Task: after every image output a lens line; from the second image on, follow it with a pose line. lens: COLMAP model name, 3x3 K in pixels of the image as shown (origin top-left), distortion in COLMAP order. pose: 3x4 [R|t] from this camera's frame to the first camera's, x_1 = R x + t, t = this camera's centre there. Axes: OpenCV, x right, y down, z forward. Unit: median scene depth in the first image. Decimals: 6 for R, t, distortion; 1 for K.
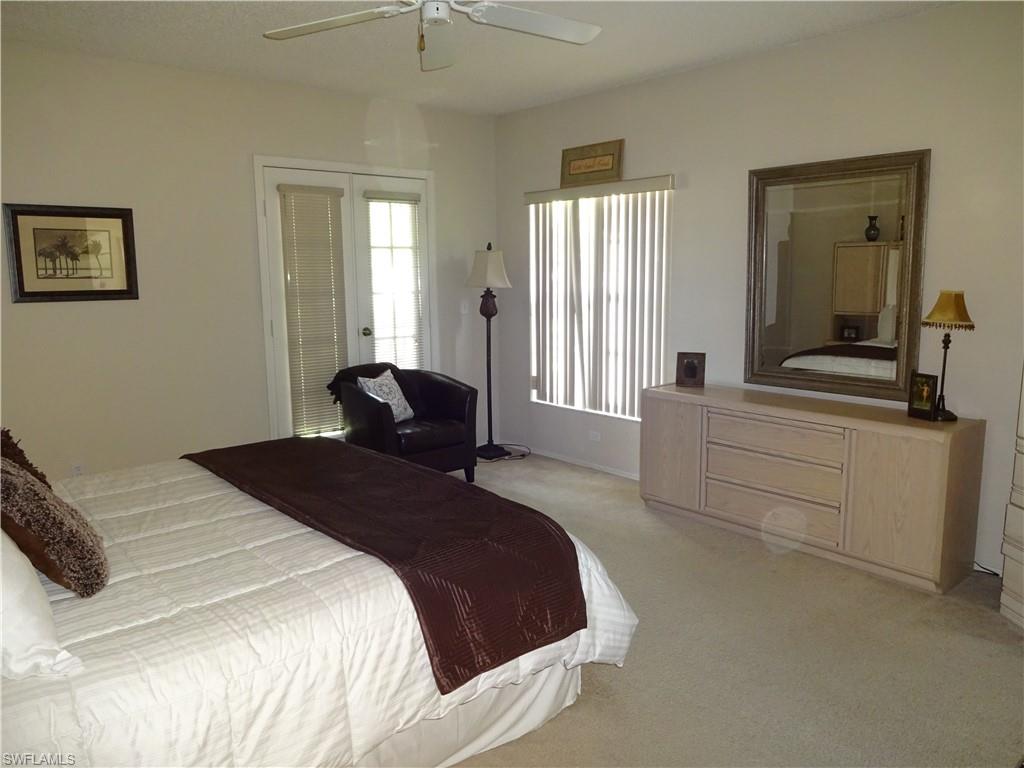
lens RADIAL K [[760.7, 0, 503.1], [0, 760.7, 389.2], [0, 0, 1]] dist [-0.008313, 0.005923]
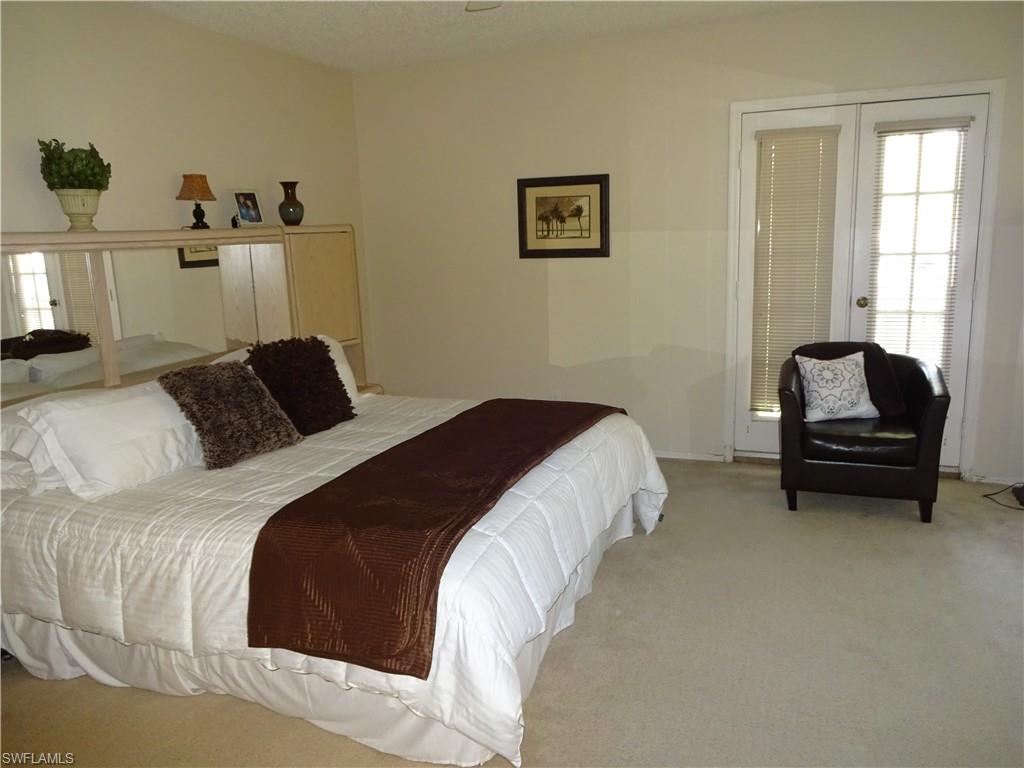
lens RADIAL K [[760.7, 0, 508.7], [0, 760.7, 380.3], [0, 0, 1]] dist [-0.008313, 0.005923]
pose [[0.464126, 0.166943, -0.869895, 0.451589], [-0.110144, 0.985333, 0.130331, -0.071815], [0.878894, 0.035324, 0.475707, 0.364389]]
